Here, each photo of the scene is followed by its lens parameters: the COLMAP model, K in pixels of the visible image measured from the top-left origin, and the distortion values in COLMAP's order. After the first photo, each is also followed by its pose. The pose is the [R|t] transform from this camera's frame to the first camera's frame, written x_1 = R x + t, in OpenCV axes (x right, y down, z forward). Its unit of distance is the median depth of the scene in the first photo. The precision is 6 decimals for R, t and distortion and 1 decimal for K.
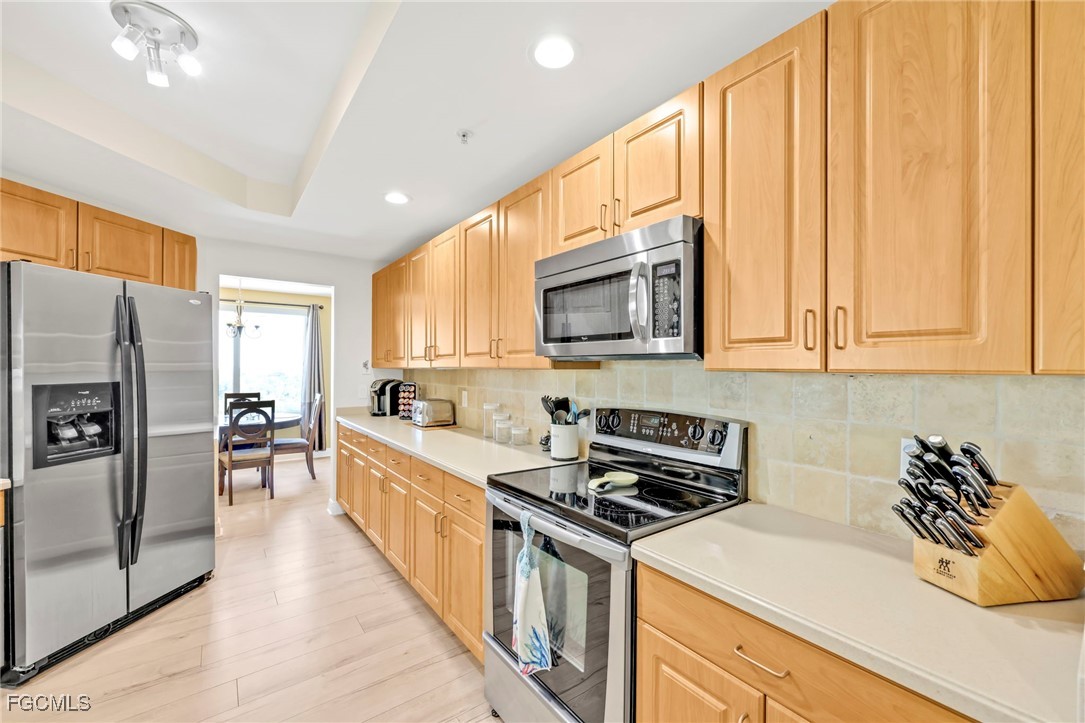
lens RADIAL K [[440.2, 0, 542.9], [0, 440.2, 362.6], [0, 0, 1]] dist [-0.002021, 0.000358]
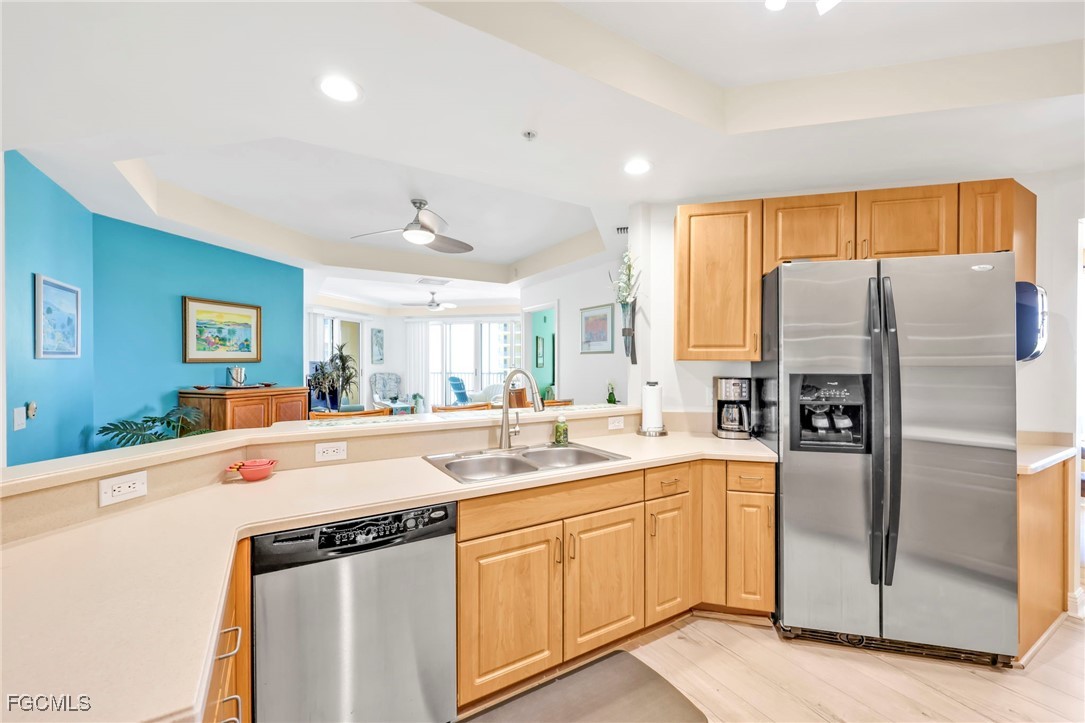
lens RADIAL K [[440.2, 0, 540.1], [0, 440.2, 357.8], [0, 0, 1]] dist [-0.002021, 0.000358]
pose [[-0.113702, -0.003914, -0.993507, 0.009167], [0.005931, 0.999972, -0.004618, 0.011014], [0.993497, -0.006418, -0.113676, 0.458982]]
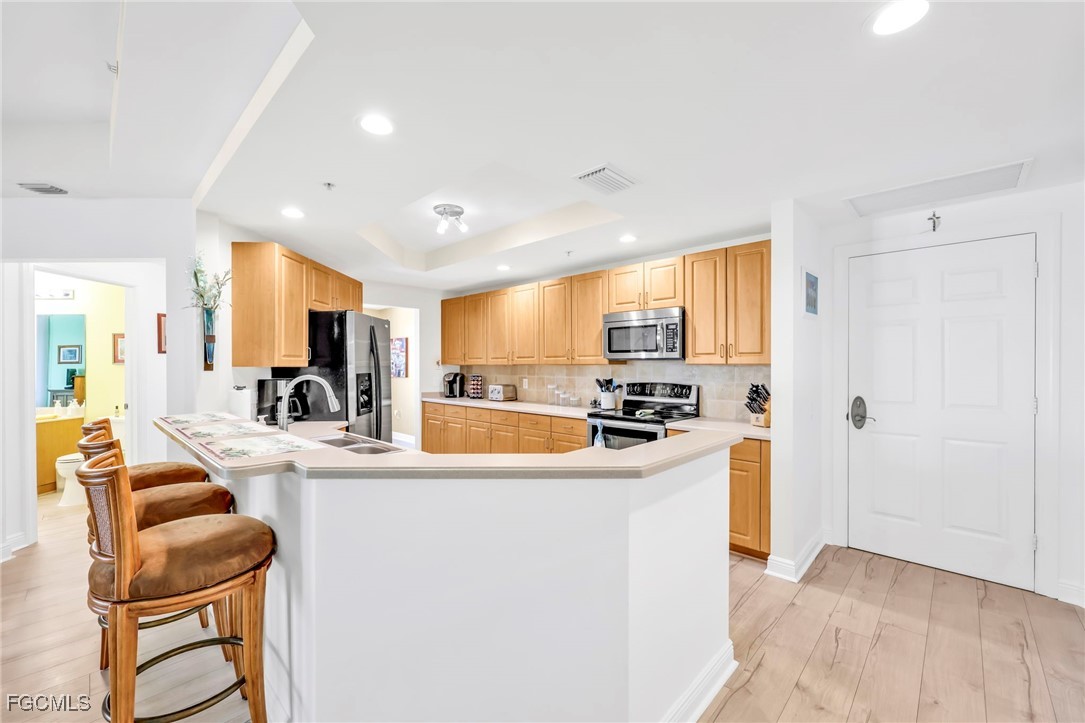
lens RADIAL K [[440.2, 0, 539.9], [0, 440.2, 360.8], [0, 0, 1]] dist [-0.002021, 0.000358]
pose [[0.988677, -0.002778, 0.150031, -0.590851], [0.002461, 0.999994, 0.002302, -0.008171], [-0.150036, -0.001907, 0.988679, -0.982082]]
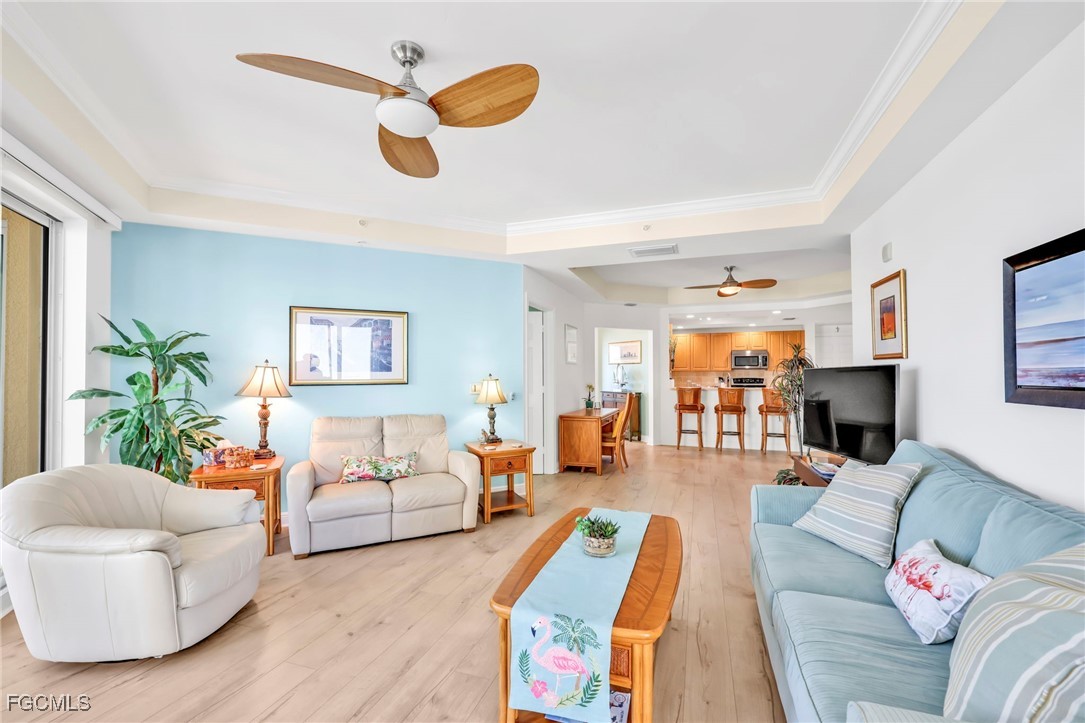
lens RADIAL K [[440.2, 0, 546.5], [0, 440.2, 365.5], [0, 0, 1]] dist [-0.002021, 0.000358]
pose [[0.835531, 0.003785, 0.549430, -4.482536], [0.001878, 0.999951, -0.009743, -0.003097], [-0.549440, 0.009173, 0.835483, -2.070378]]
